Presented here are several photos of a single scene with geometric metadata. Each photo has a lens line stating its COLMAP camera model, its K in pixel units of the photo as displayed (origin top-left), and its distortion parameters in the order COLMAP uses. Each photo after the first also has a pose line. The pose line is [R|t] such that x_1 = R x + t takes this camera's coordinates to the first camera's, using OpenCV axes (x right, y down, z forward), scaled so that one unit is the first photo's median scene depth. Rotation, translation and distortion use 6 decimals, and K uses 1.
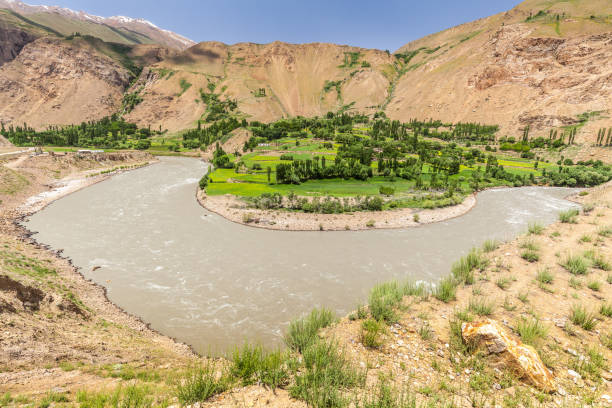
lens RADIAL K [[276.0, 0, 306.9], [0, 276.0, 204.0], [0, 0, 1]] dist [0.000110, -0.000188]
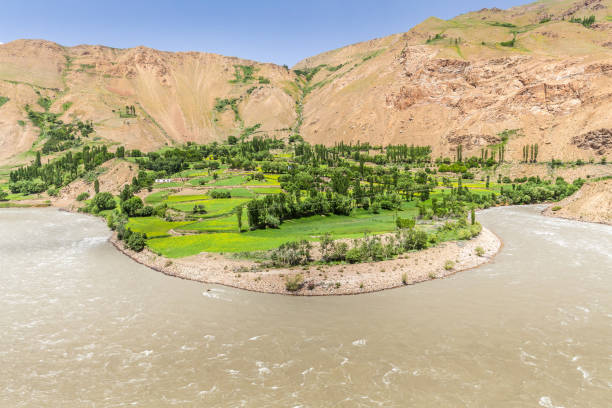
lens RADIAL K [[354.8, 0, 307.2], [0, 354.8, 208.7], [0, 0, 1]] dist [0.004448, 0.000153]
pose [[0.940589, -0.082683, 0.329326, -0.090220], [0.123091, 0.986955, -0.103768, -0.005924], [-0.316450, 0.138141, 0.938497, 0.042992]]
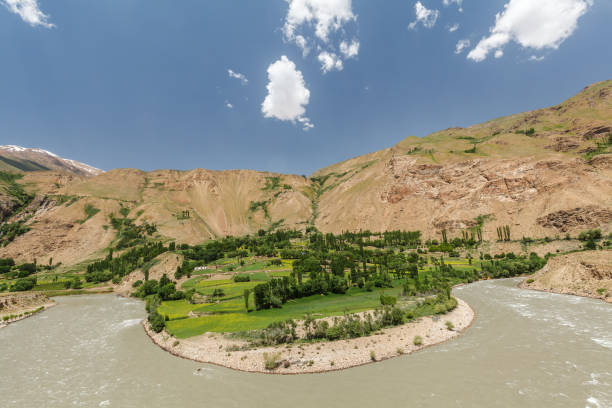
lens RADIAL K [[287.5, 0, 307.4], [0, 287.5, 204.0], [0, 0, 1]] dist [-0.005785, 0.000378]
pose [[0.958300, -0.035220, 0.283584, -0.066353], [0.146278, 0.912962, -0.380923, -0.005193], [-0.245486, 0.406521, 0.880044, 0.033205]]
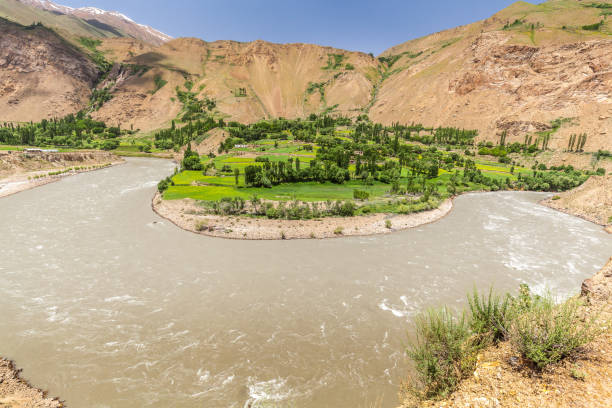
lens RADIAL K [[280.2, 0, 311.2], [0, 280.2, 208.1], [0, 0, 1]] dist [-0.001653, 0.000307]
pose [[0.997750, -0.001454, 0.067023, 0.016323], [0.001397, 0.999999, 0.000907, -0.001039], [-0.067024, -0.000812, 0.997751, 0.015824]]
